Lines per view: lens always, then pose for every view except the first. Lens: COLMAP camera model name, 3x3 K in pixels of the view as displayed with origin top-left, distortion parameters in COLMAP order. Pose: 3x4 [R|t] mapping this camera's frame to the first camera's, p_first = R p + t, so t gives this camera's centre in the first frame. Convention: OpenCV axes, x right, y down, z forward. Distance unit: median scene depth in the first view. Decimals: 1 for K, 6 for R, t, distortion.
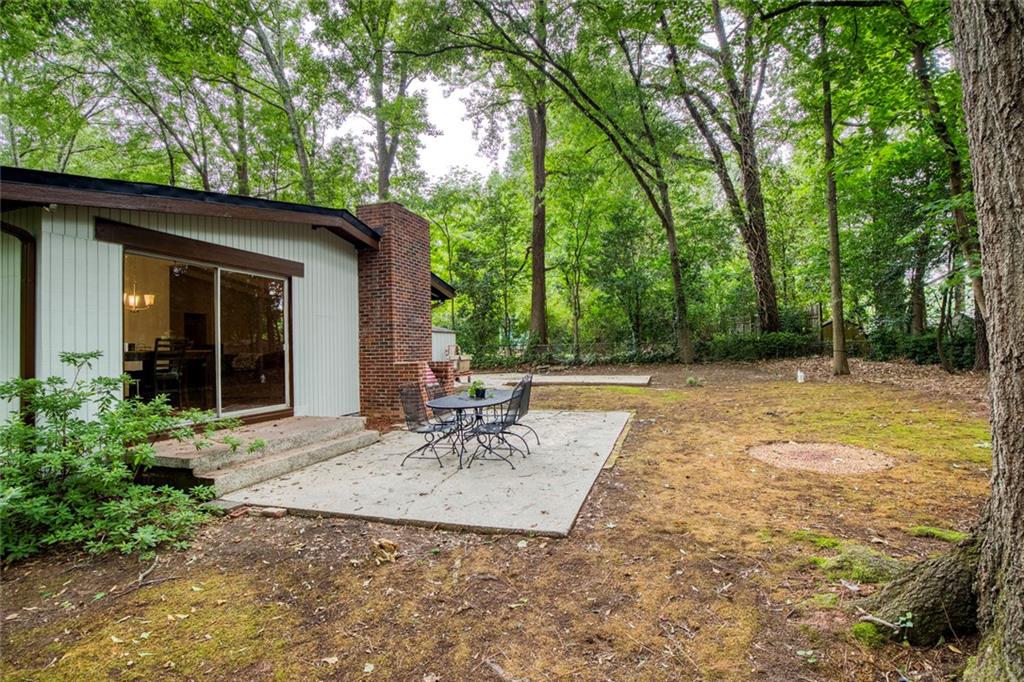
lens RADIAL K [[473.2, 0, 512.0], [0, 473.2, 341.0], [0, 0, 1]] dist [-0.028035, 0.000440]
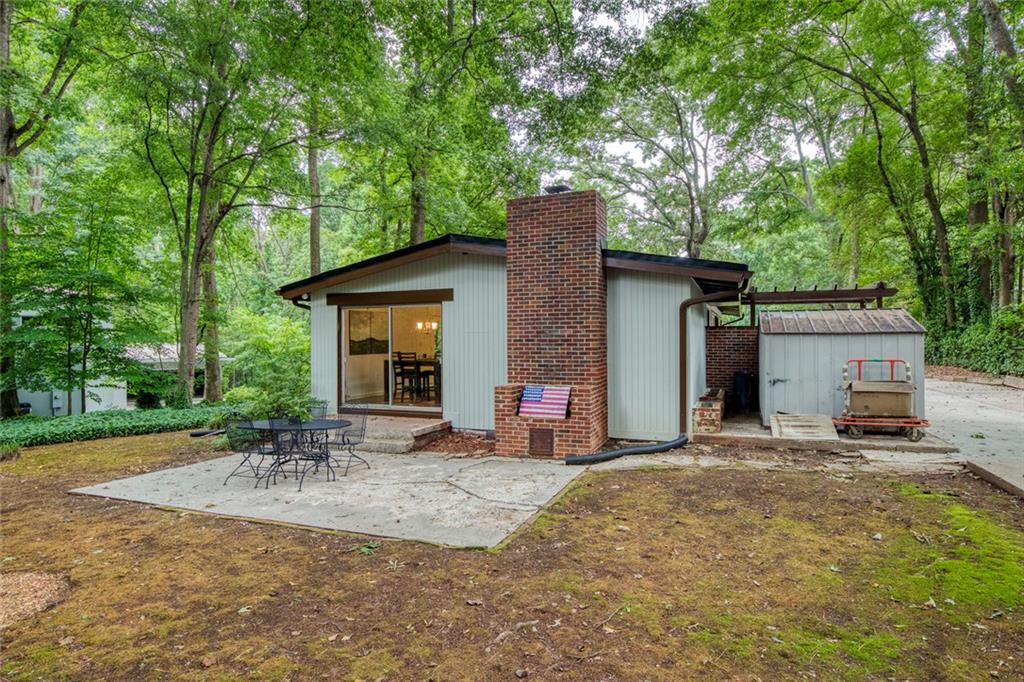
lens RADIAL K [[567.1, 0, 529.1], [0, 567.1, 340.4], [0, 0, 1]] dist [-0.019786, 0.000675]
pose [[-0.065968, 0.023699, -0.997540, 0.329142], [0.023620, 0.999475, 0.022183, -0.023148], [0.997542, -0.022098, -0.066493, 0.454777]]
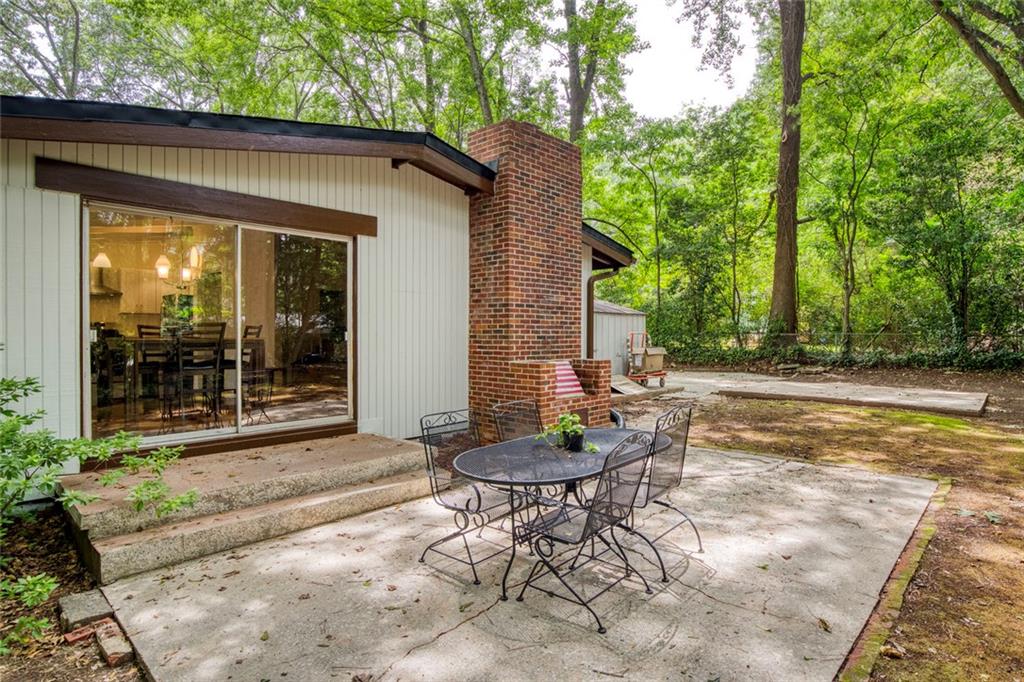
lens RADIAL K [[552.7, 0, 512.0], [0, 552.7, 341.0], [0, 0, 1]] dist [-0.016525, 0.000758]
pose [[0.909276, 0.029074, -0.415177, 0.031467], [-0.014859, 0.999189, 0.037429, -0.004855], [0.415929, -0.027864, 0.908970, 0.117742]]
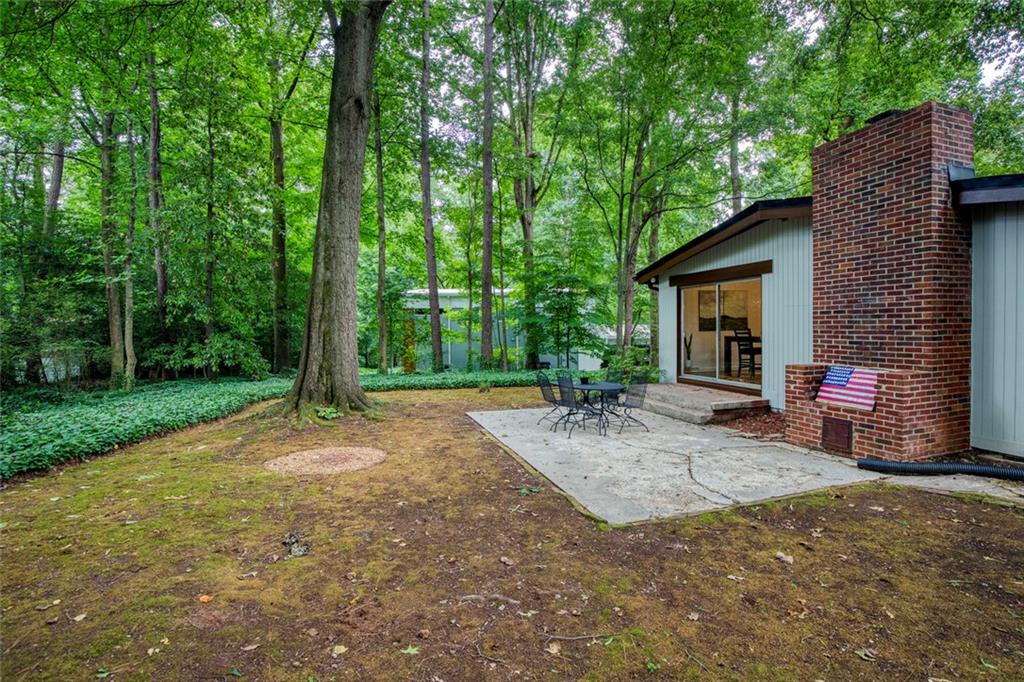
lens RADIAL K [[473.2, 0, 512.0], [0, 473.2, 341.0], [0, 0, 1]] dist [-0.028035, 0.000440]
pose [[-0.816133, 0.048937, -0.575789, 0.237845], [0.038933, 0.998800, 0.029704, -0.012169], [0.576552, 0.001825, -0.817059, 0.547187]]
